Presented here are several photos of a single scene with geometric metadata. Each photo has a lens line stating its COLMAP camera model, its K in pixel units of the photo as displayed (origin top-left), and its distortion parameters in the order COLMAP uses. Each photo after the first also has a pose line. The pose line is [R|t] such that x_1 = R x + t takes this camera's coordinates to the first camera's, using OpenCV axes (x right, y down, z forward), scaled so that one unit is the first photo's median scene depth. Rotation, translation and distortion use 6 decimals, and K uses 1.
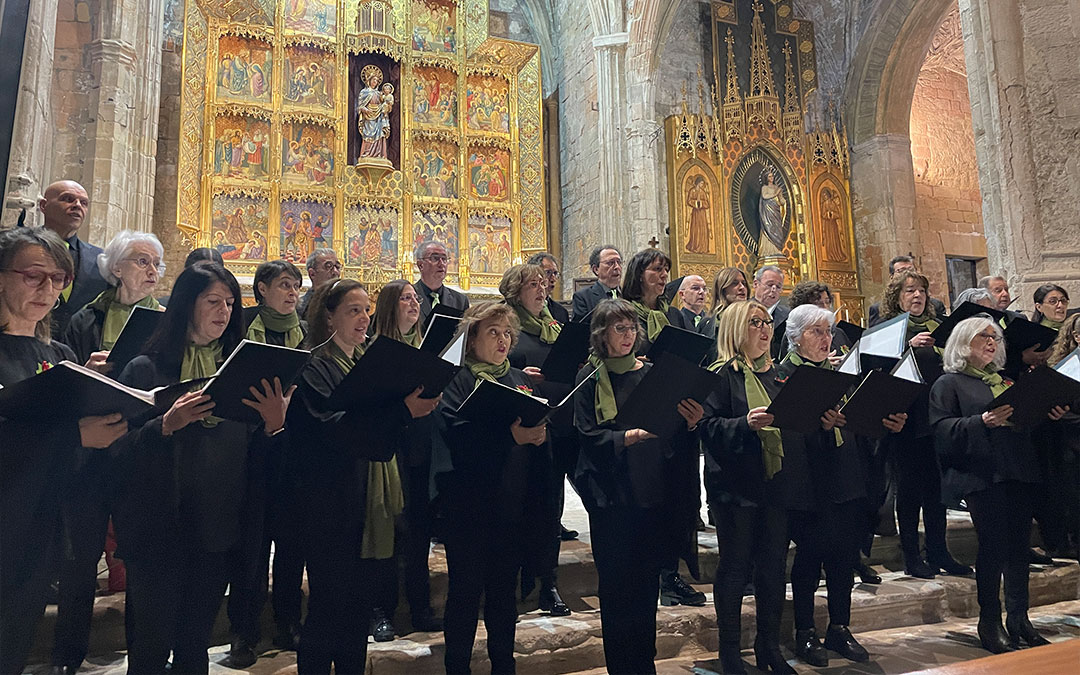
lens RADIAL K [[846.0, 0, 533.6], [0, 846.0, 273.6], [0, 0, 1]] dist [0.130859, -0.070822]
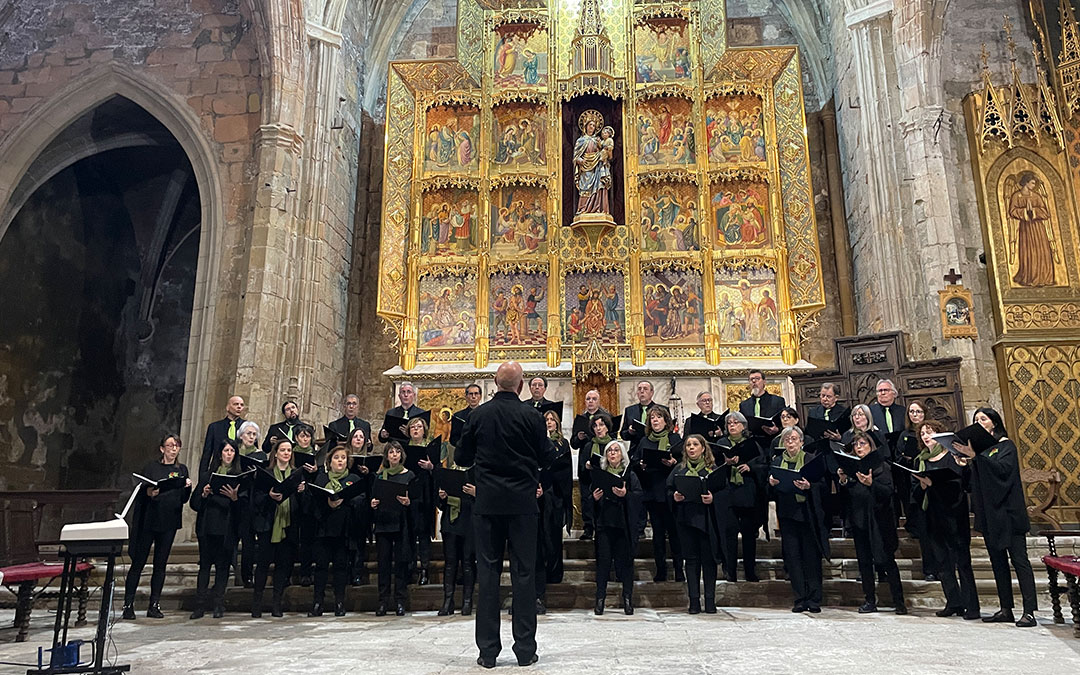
lens RADIAL K [[915.0, 0, 558.1], [0, 915.0, 254.9], [0, 0, 1]] dist [0.120731, -0.151059]
pose [[0.894885, -0.115472, -0.431100, 0.172401], [0.062707, 0.988898, -0.134713, 0.024801], [0.441870, 0.093520, 0.892191, 0.185826]]
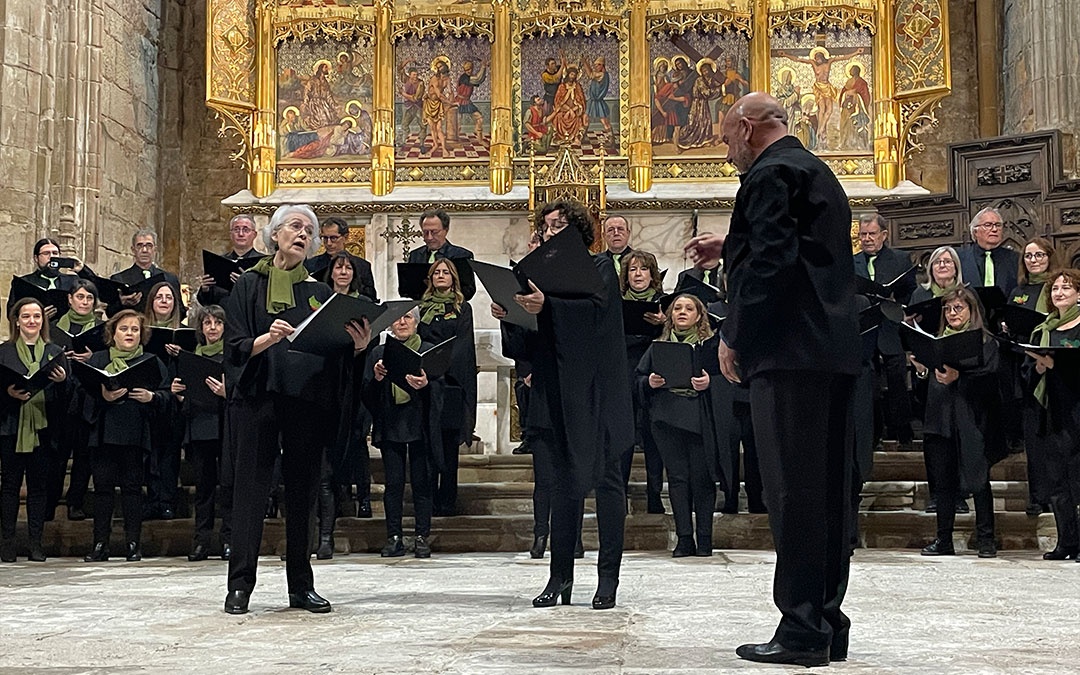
lens RADIAL K [[1540.3, 0, 555.6], [0, 1540.3, 309.9], [0, 0, 1]] dist [0.104430, 0.000000]
pose [[0.893858, -0.028884, -0.447420, 0.207445], [0.060061, 0.996642, 0.055651, 0.031972], [0.444310, -0.076617, 0.892591, 0.182671]]
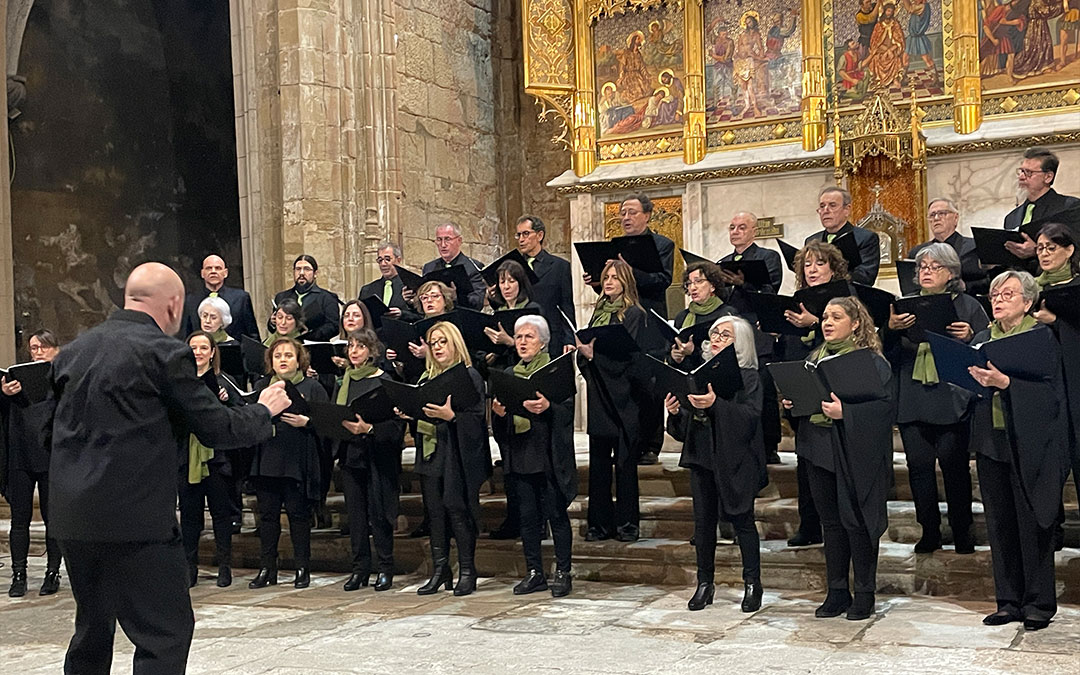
lens RADIAL K [[1330.4, 0, 545.1], [0, 1330.4, 356.6], [0, 0, 1]] dist [0.064191, 0.000000]
pose [[0.647230, -0.011924, -0.762201, 0.246001], [0.147240, 0.983004, 0.109653, 0.021752], [0.747939, -0.183197, 0.637986, 0.372764]]
